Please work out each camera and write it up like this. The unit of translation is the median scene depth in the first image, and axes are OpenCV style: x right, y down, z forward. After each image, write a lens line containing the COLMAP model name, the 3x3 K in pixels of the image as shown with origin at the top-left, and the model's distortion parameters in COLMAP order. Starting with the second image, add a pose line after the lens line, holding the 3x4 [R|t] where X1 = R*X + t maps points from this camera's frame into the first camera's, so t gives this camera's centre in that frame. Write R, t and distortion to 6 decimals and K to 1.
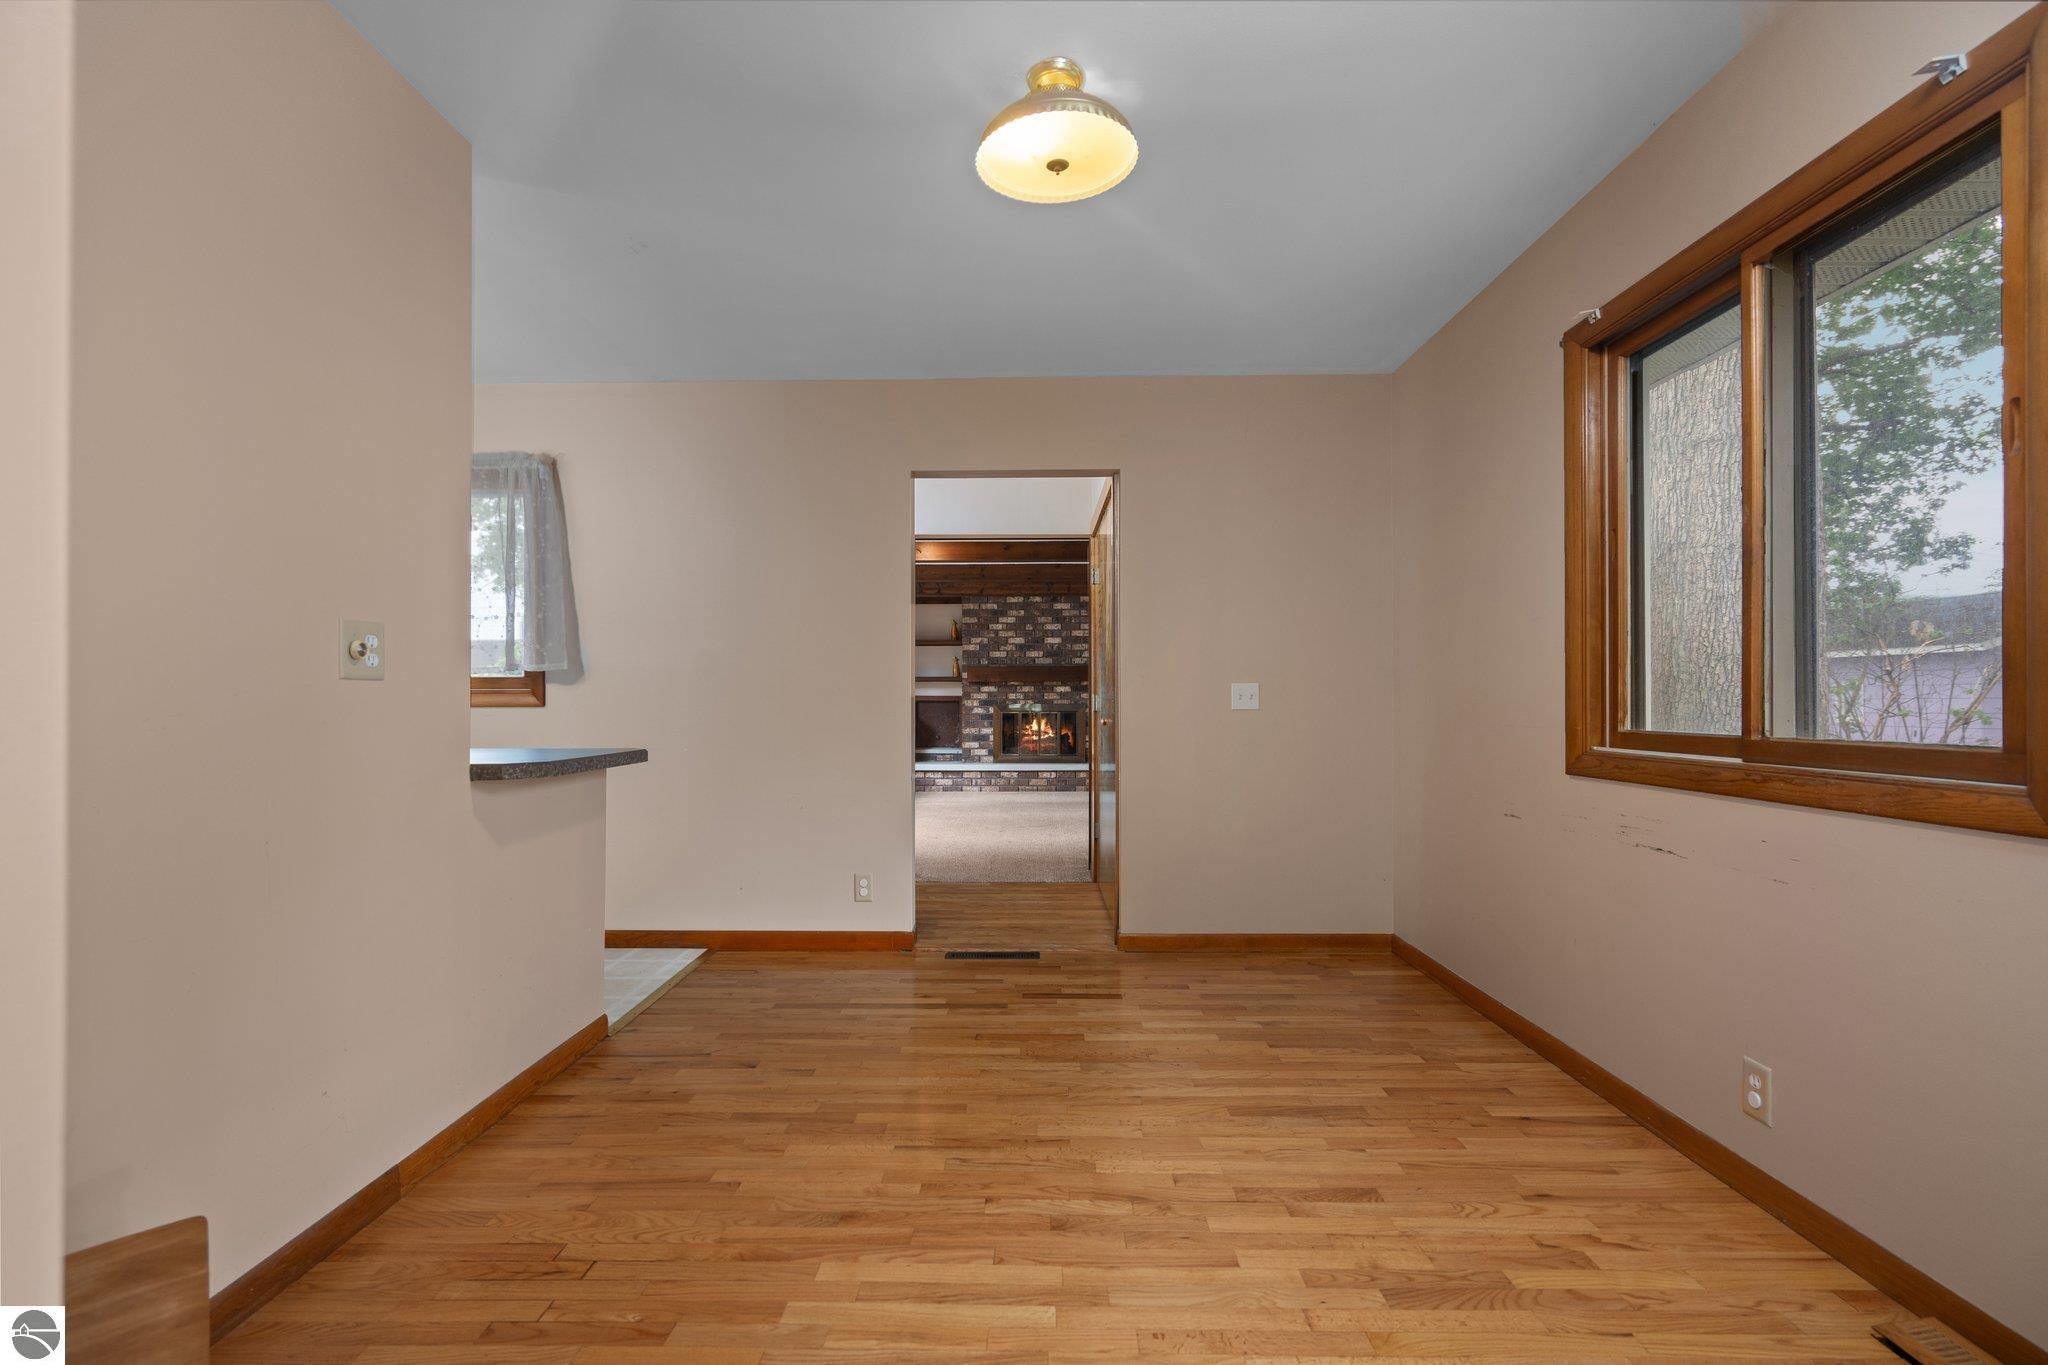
lens RADIAL K [[941.3, 0, 1022.6], [0, 941.3, 691.4], [0, 0, 1]] dist [-0.004761, 0.001566]
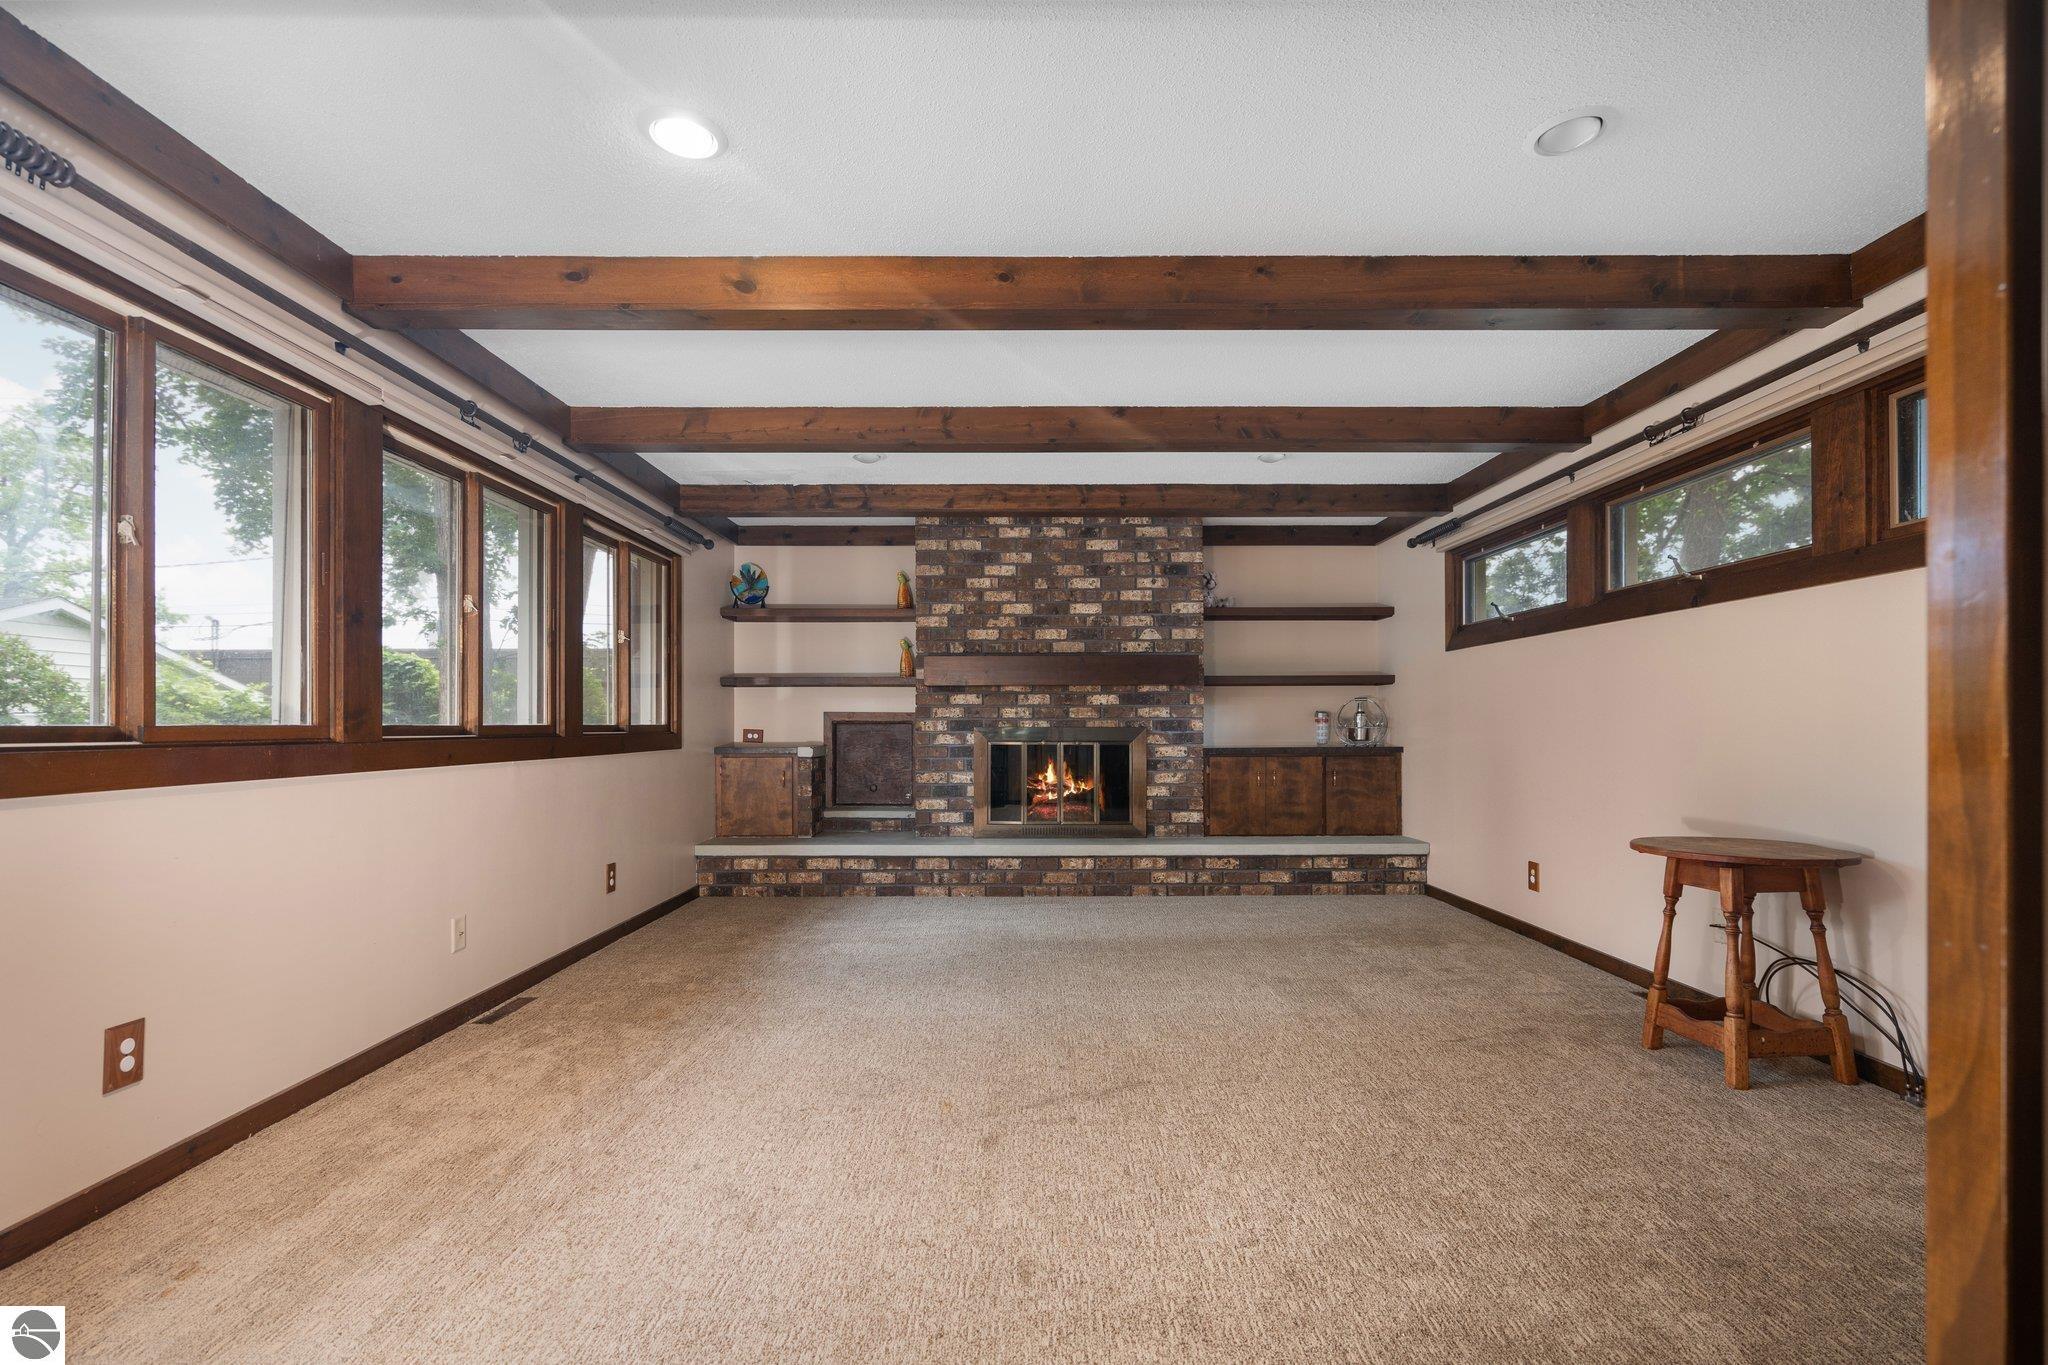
lens RADIAL K [[941.3, 0, 1025.6], [0, 941.3, 690.0], [0, 0, 1]] dist [-0.004761, 0.001566]
pose [[0.999845, -0.002551, -0.017423, 0.007551], [0.002518, 0.999995, -0.001874, -0.007293], [0.017428, 0.001829, 0.999846, 0.477372]]
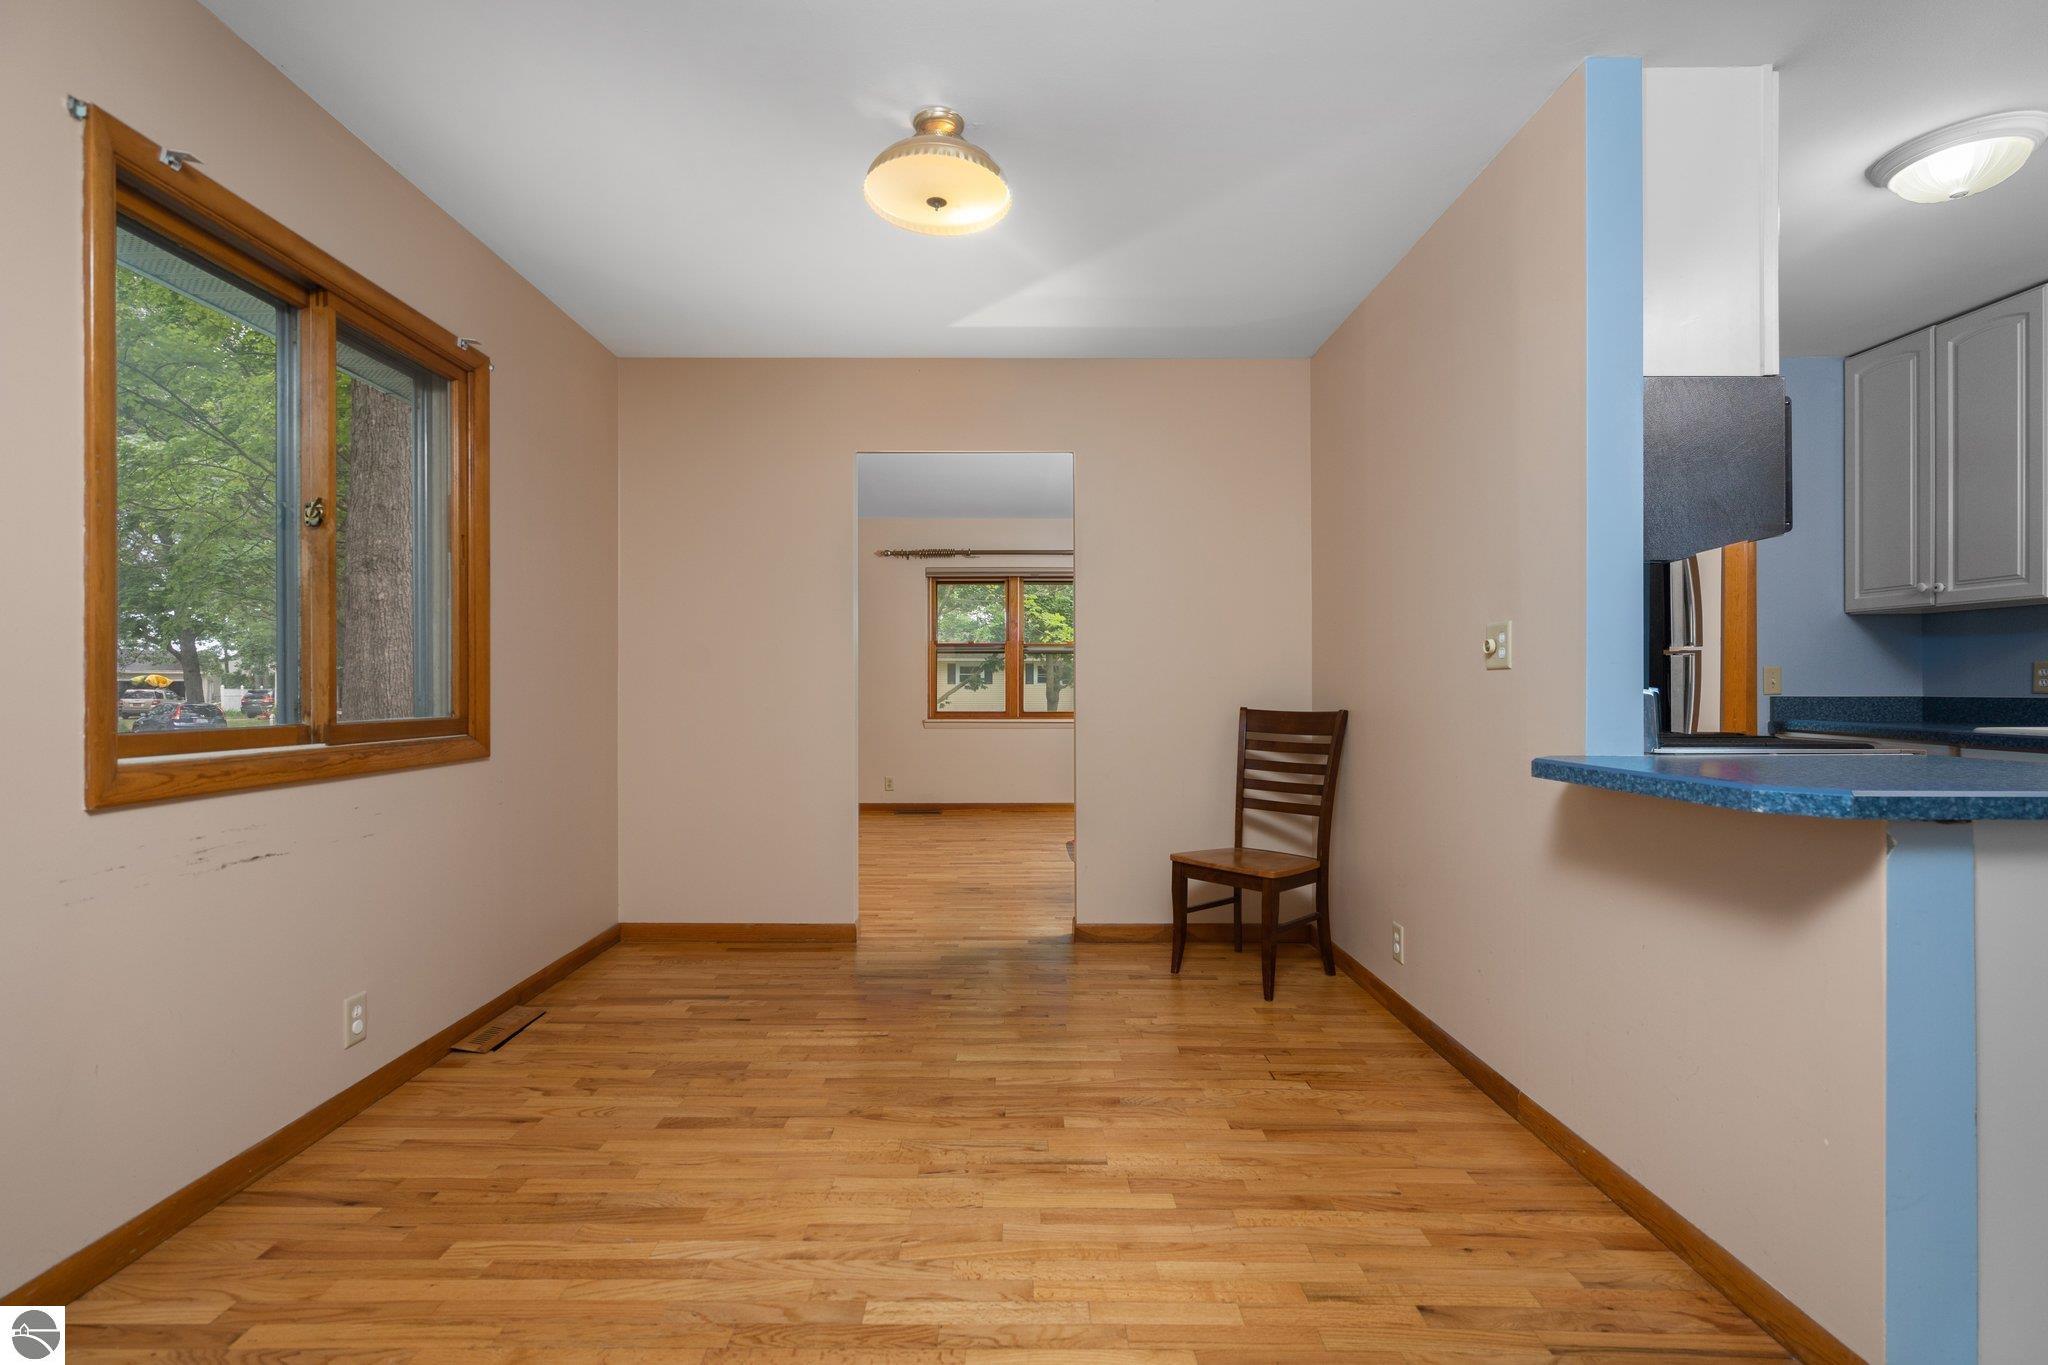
lens RADIAL K [[941.3, 0, 1016.9], [0, 941.3, 693.3], [0, 0, 1]] dist [-0.004761, 0.001566]
pose [[-0.999734, 0.003765, -0.022747, -0.026444], [0.003941, 0.999963, -0.007681, 0.022482], [0.022717, -0.007769, -0.999712, 1.961083]]
